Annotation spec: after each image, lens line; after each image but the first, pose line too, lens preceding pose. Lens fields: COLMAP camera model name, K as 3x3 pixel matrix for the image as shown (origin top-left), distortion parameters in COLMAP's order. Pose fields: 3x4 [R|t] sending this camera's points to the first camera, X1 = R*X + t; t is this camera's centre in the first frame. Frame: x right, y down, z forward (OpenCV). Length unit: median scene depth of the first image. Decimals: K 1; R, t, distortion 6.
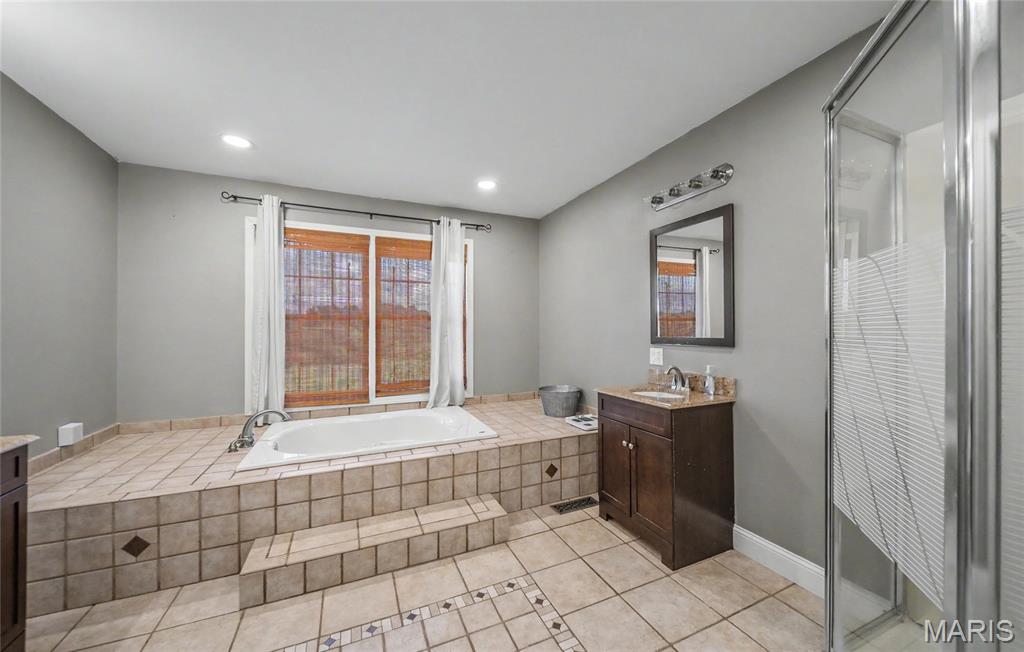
lens RADIAL K [[376.7, 0, 515.8], [0, 376.7, 337.4], [0, 0, 1]] dist [-0.000687, -0.000115]
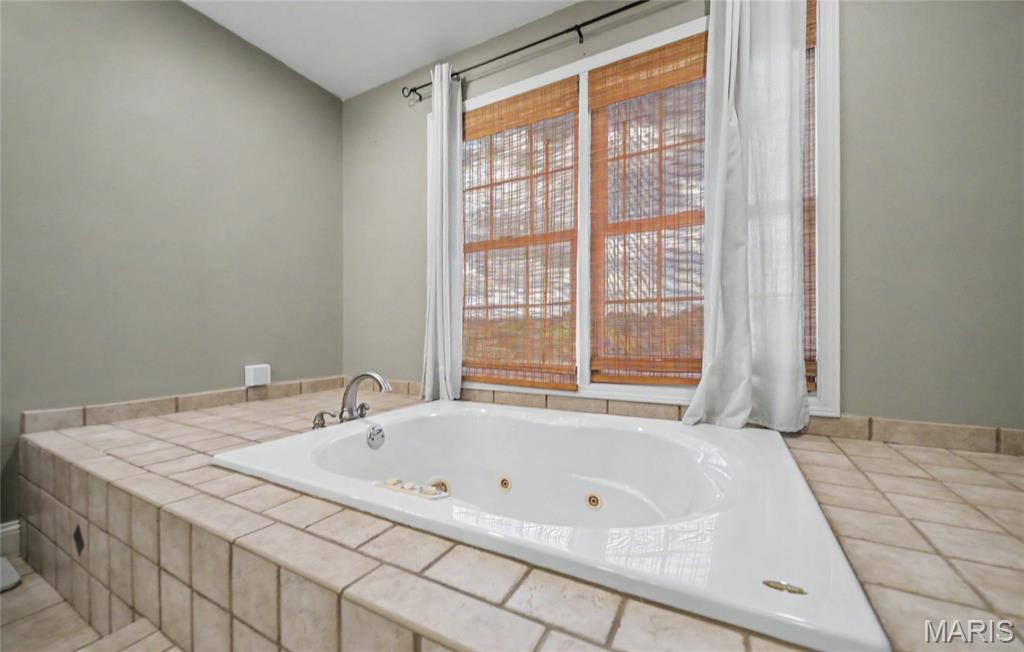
lens RADIAL K [[376.7, 0, 515.8], [0, 376.7, 337.4], [0, 0, 1]] dist [-0.000687, -0.000115]
pose [[0.610084, 0.007440, -0.792302, -0.020717], [-0.015099, 0.999884, -0.002237, 0.099904], [0.792193, 0.013328, 0.610125, 0.605823]]
